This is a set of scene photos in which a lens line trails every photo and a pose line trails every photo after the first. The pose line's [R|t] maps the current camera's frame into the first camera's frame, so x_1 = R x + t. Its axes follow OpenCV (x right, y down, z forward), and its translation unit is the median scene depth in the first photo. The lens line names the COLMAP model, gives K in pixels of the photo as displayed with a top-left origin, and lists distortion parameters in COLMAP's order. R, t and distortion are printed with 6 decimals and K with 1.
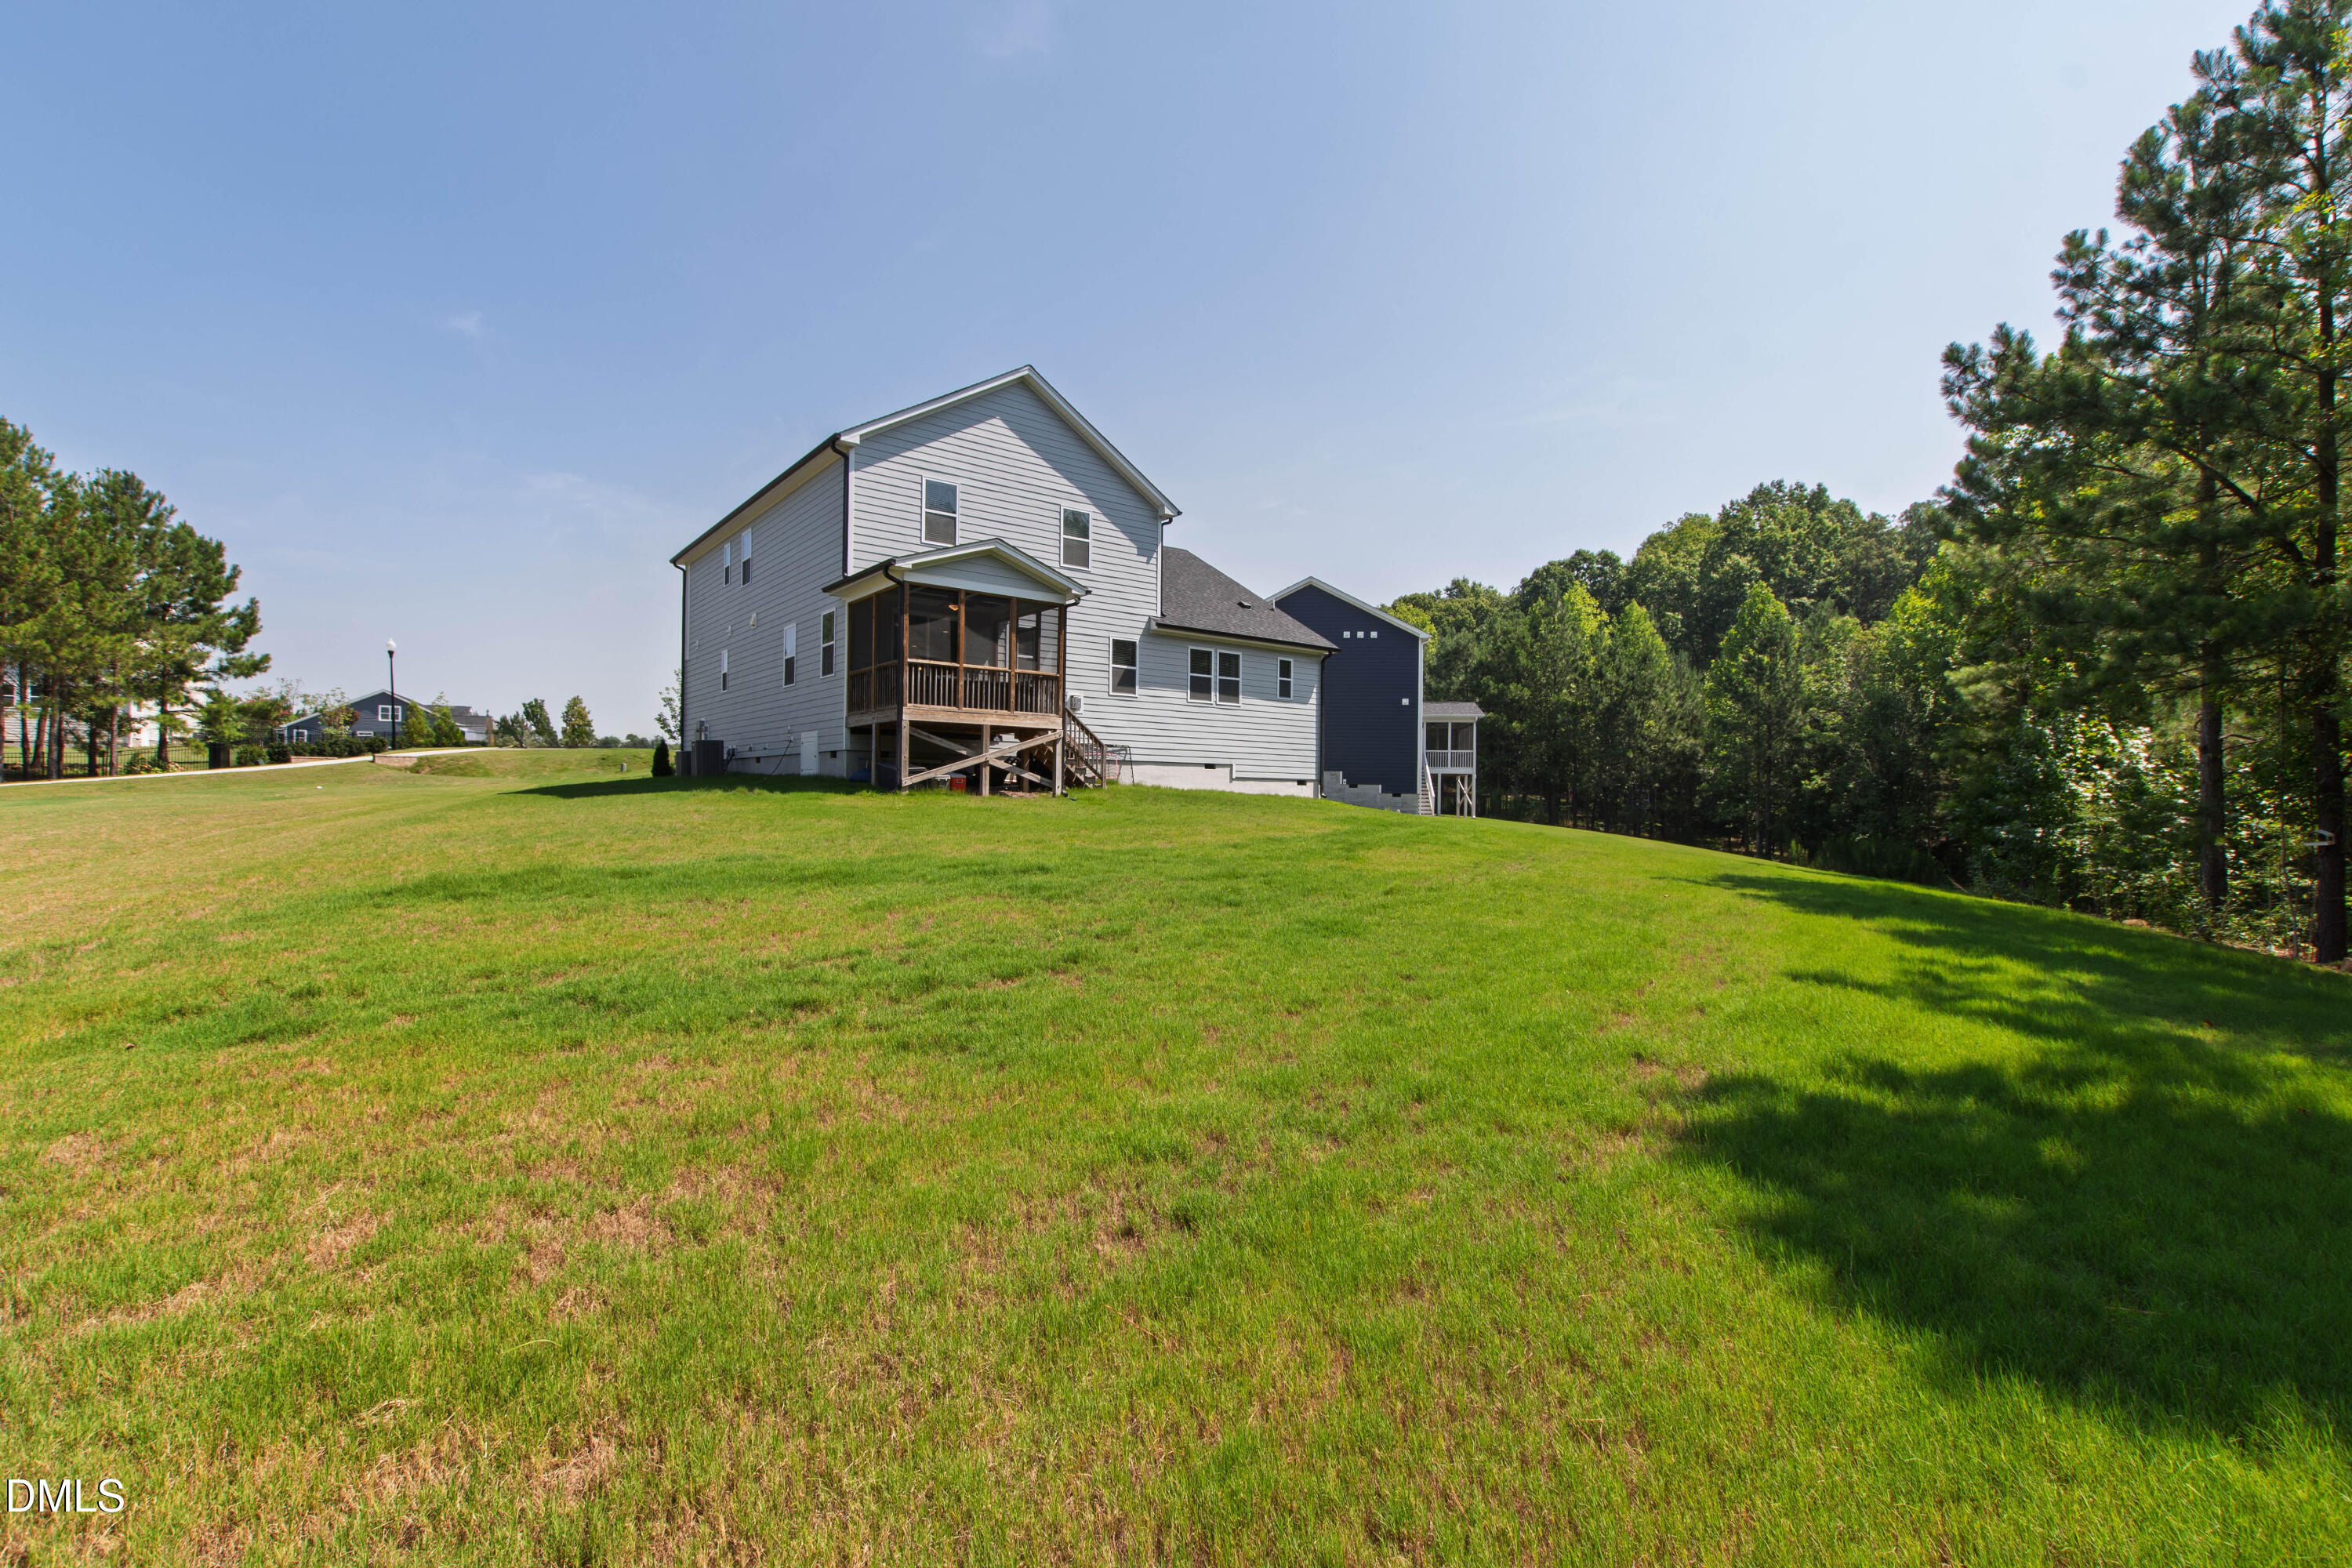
lens RADIAL K [[1018.1, 0, 1123.7], [0, 1018.1, 781.9], [0, 0, 1]] dist [0.014331, 0.000220]
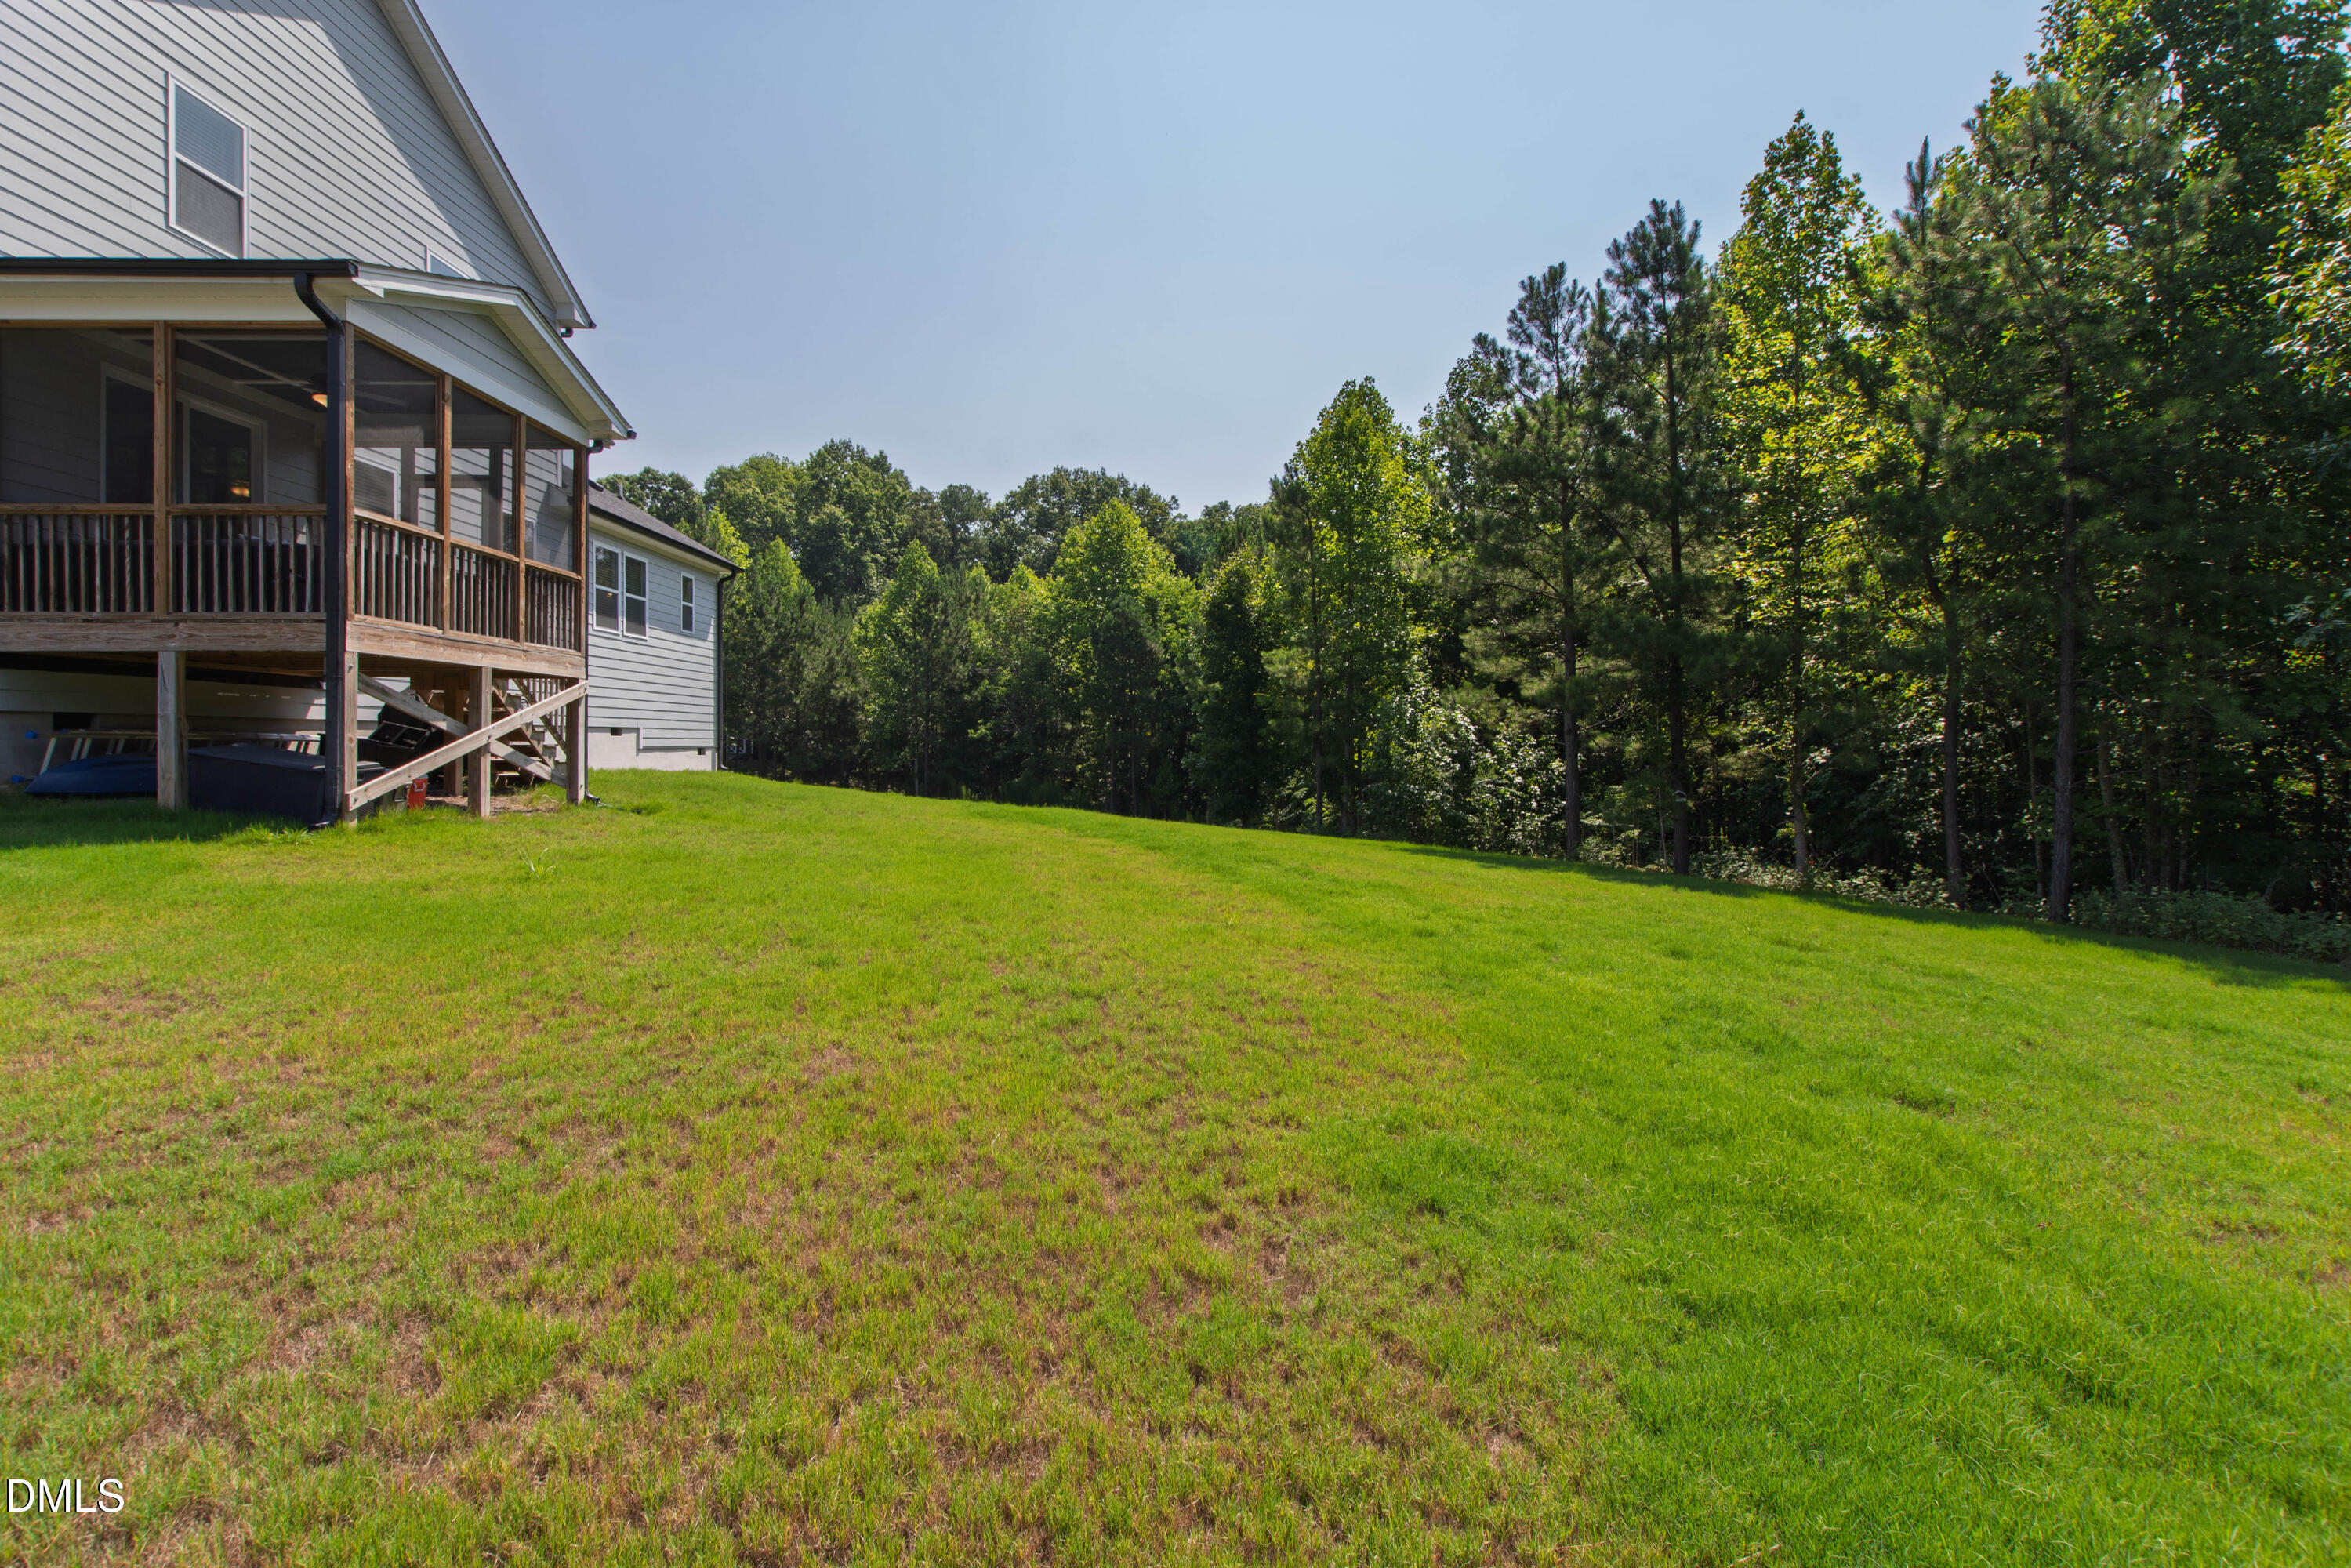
lens RADIAL K [[1069.4, 0, 1144.8], [0, 1069.4, 758.1], [0, 0, 1]] dist [0.001014, 0.000228]
pose [[0.583872, -0.029812, 0.811298, -0.286855], [-0.001057, 0.999297, 0.037481, -0.025759], [-0.811845, -0.022742, 0.583430, 0.350660]]
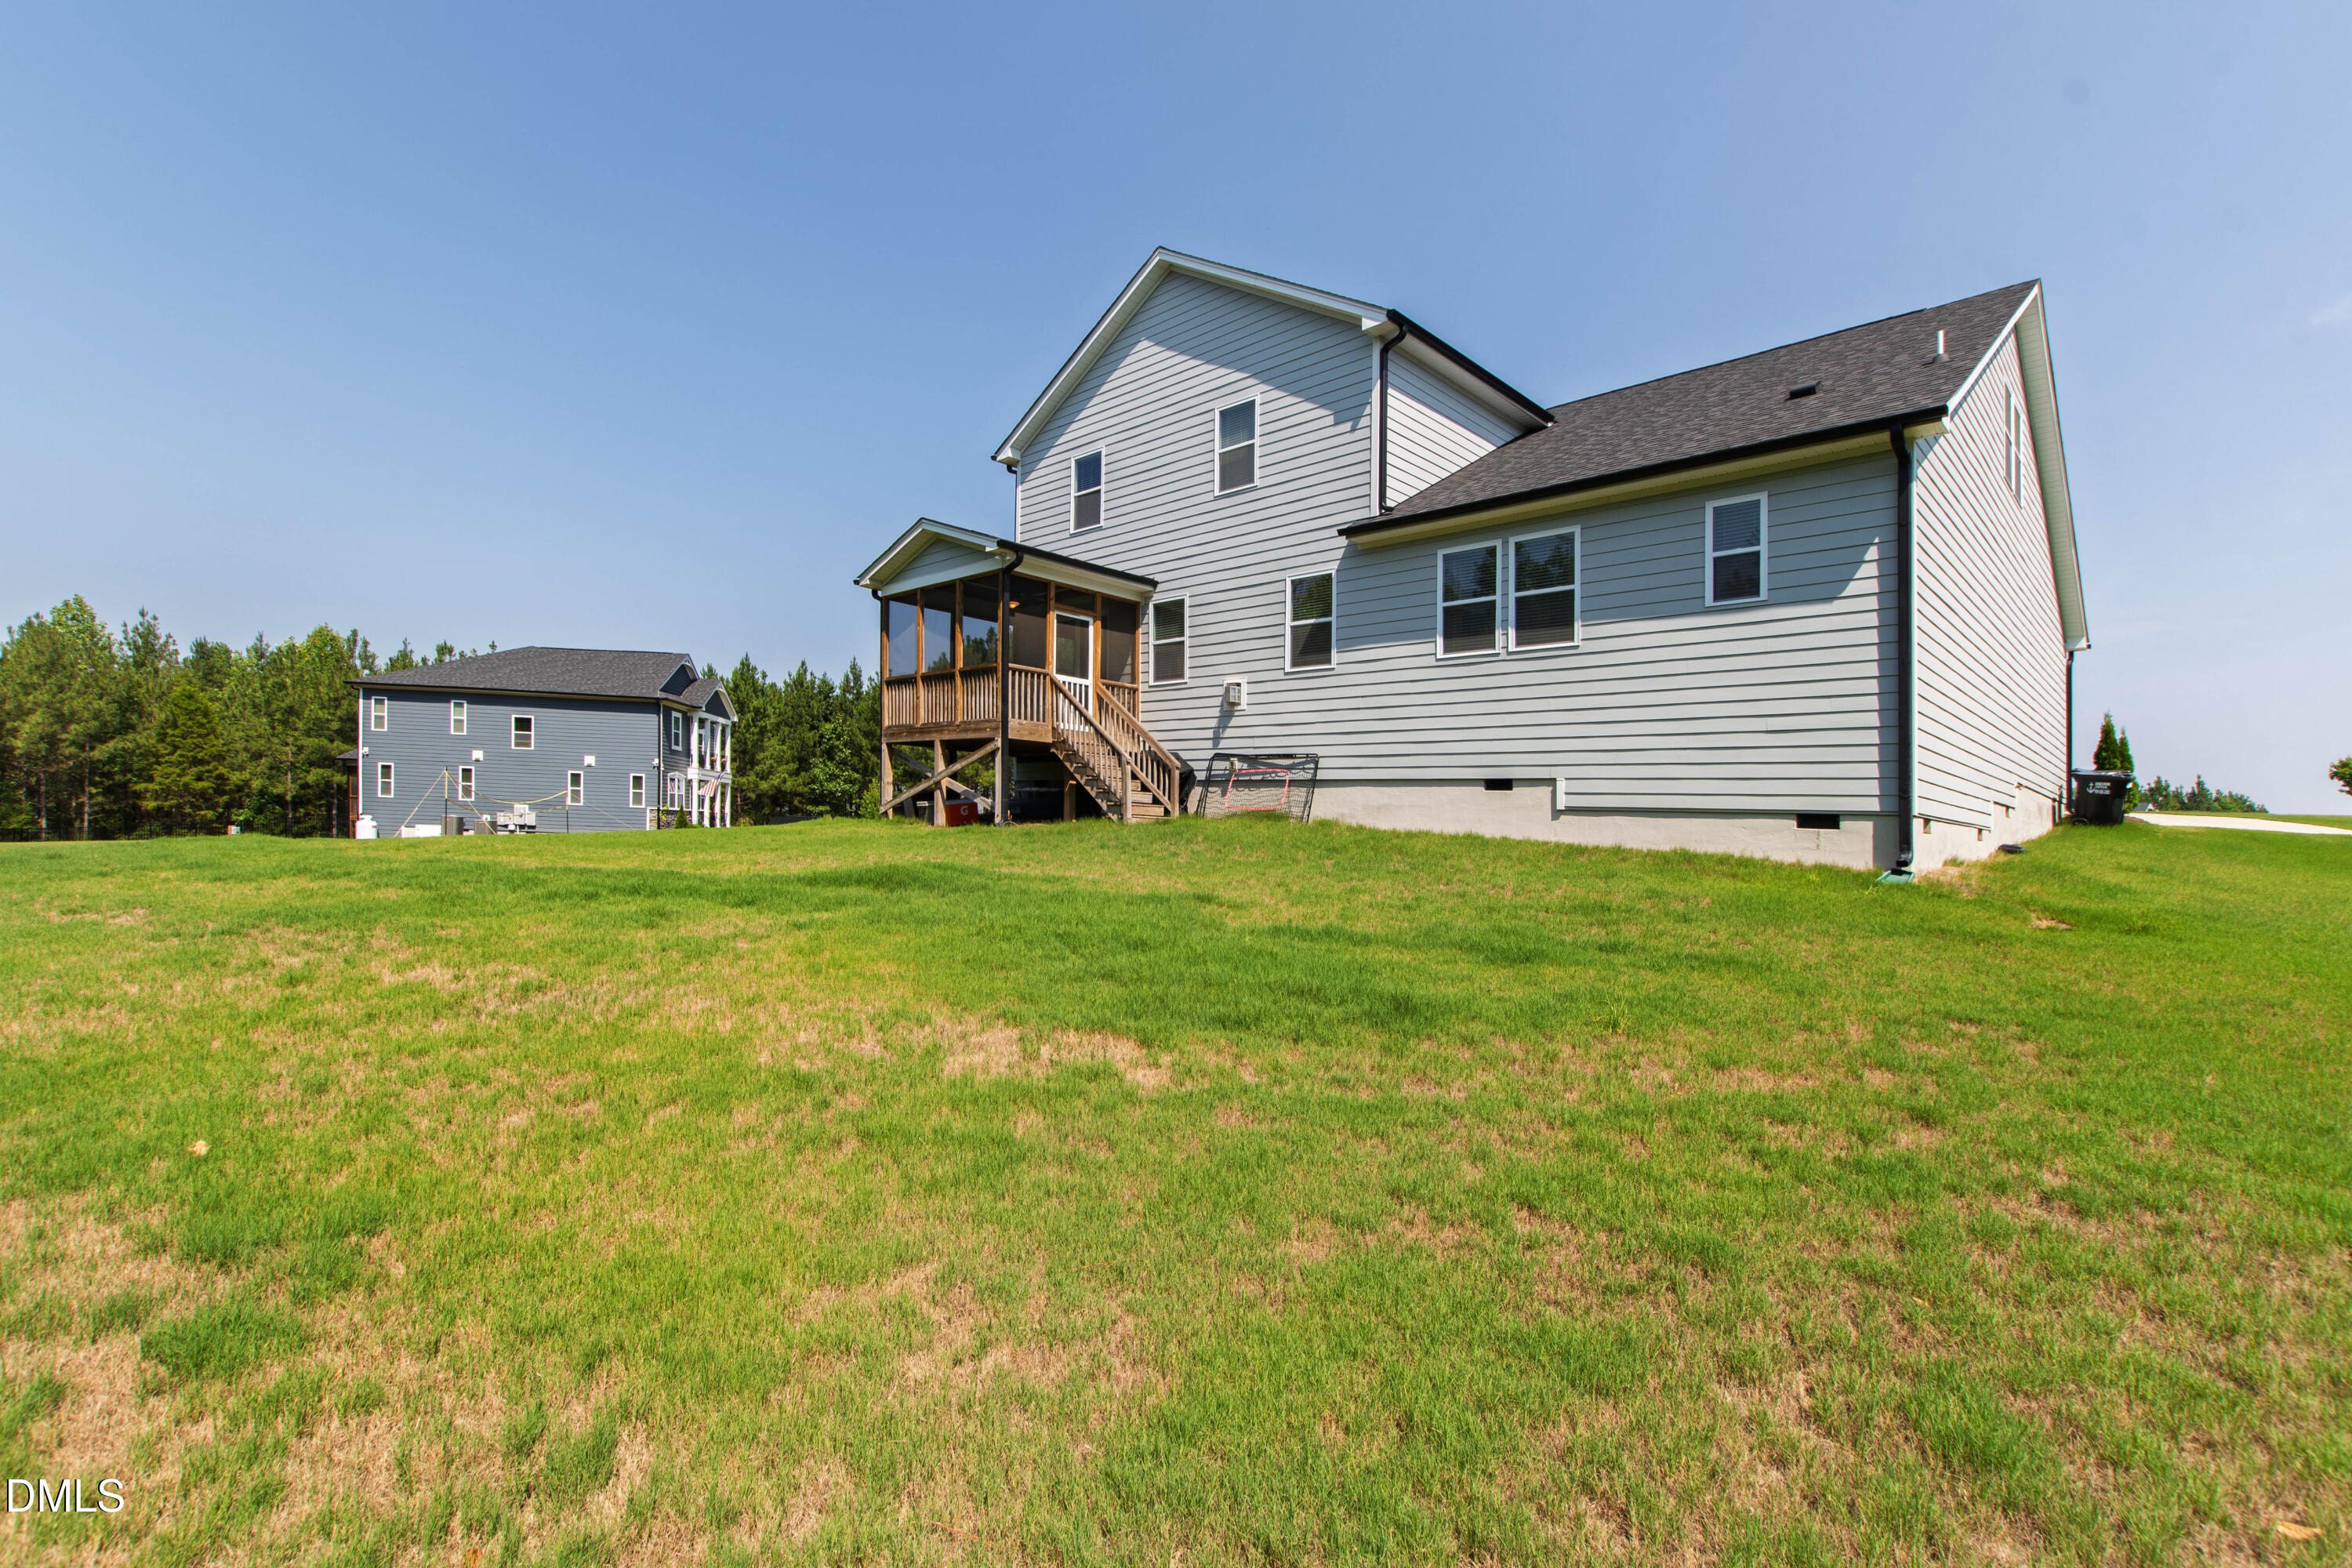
lens RADIAL K [[1018.1, 0, 1123.7], [0, 1018.1, 781.9], [0, 0, 1]] dist [0.014331, 0.000220]
pose [[0.161451, -0.050617, -0.985582, 0.556093], [-0.029046, 0.998007, -0.056013, 0.015973], [0.986453, 0.037670, 0.159660, 0.796454]]
